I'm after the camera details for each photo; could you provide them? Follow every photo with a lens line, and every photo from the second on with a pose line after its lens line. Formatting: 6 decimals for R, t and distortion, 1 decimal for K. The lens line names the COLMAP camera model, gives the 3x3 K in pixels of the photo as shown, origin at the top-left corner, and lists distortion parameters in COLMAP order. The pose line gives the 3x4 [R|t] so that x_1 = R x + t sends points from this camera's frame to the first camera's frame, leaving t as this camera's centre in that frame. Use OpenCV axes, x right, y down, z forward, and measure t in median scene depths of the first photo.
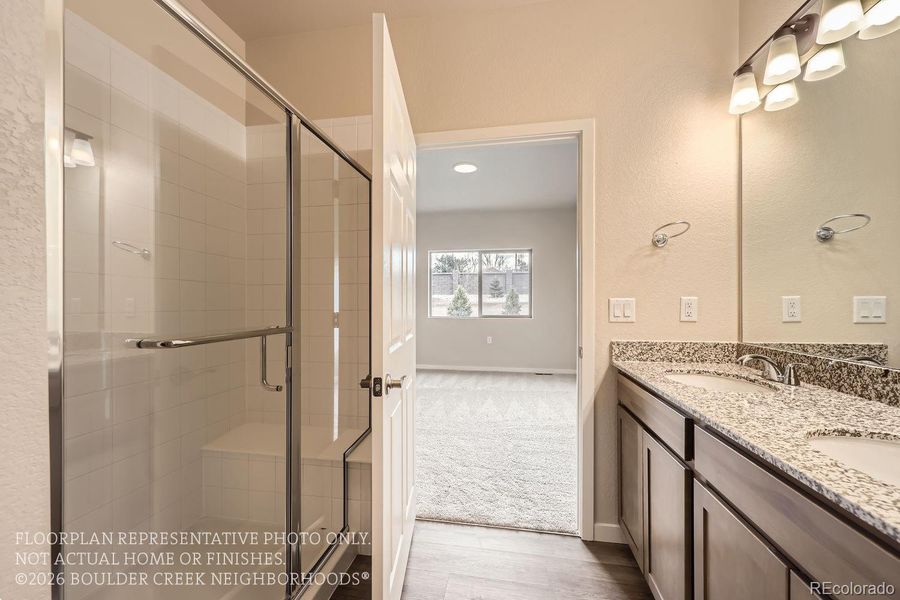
lens RADIAL K [[360.2, 0, 444.0], [0, 360.2, 307.9], [0, 0, 1]] dist [0.002688, -0.000362]
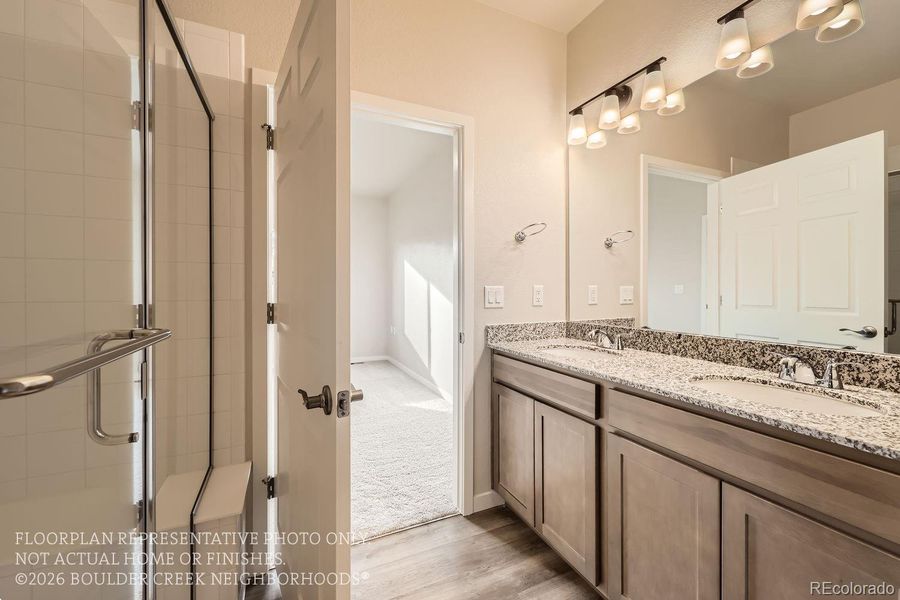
lens RADIAL K [[360.2, 0, 448.7], [0, 360.2, 296.7], [0, 0, 1]] dist [0.002688, -0.000362]
pose [[0.819956, -0.007436, 0.572378, -0.294683], [0.006306, 0.999972, 0.003958, -0.000011], [-0.572391, 0.000363, 0.819981, 0.195845]]
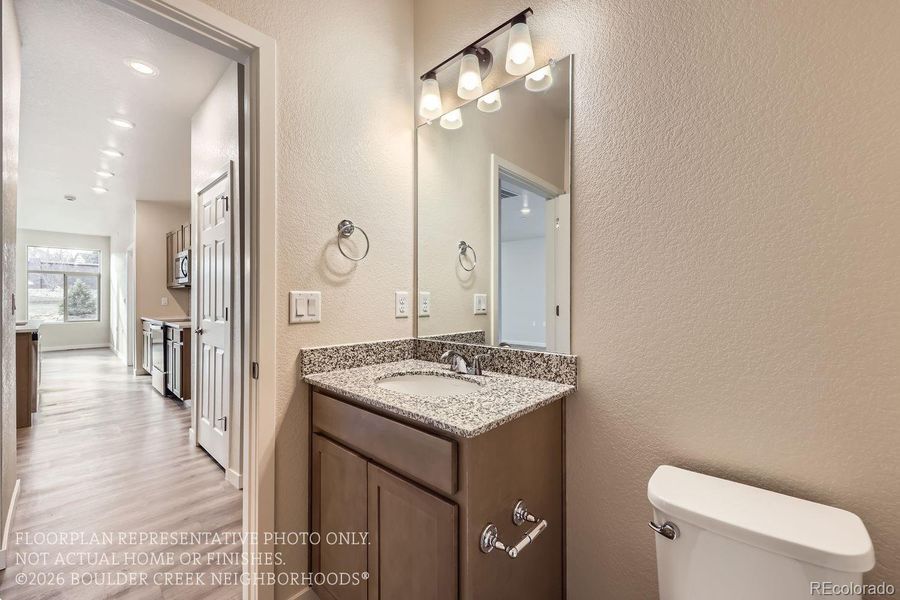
lens RADIAL K [[360.2, 0, 447.3], [0, 360.2, 299.6], [0, 0, 1]] dist [0.002688, -0.000362]
pose [[0.537901, 0.012593, 0.842914, -0.007951], [-0.001467, 0.999901, -0.014002, -0.000314], [-0.843007, 0.006295, 0.537866, 0.397811]]
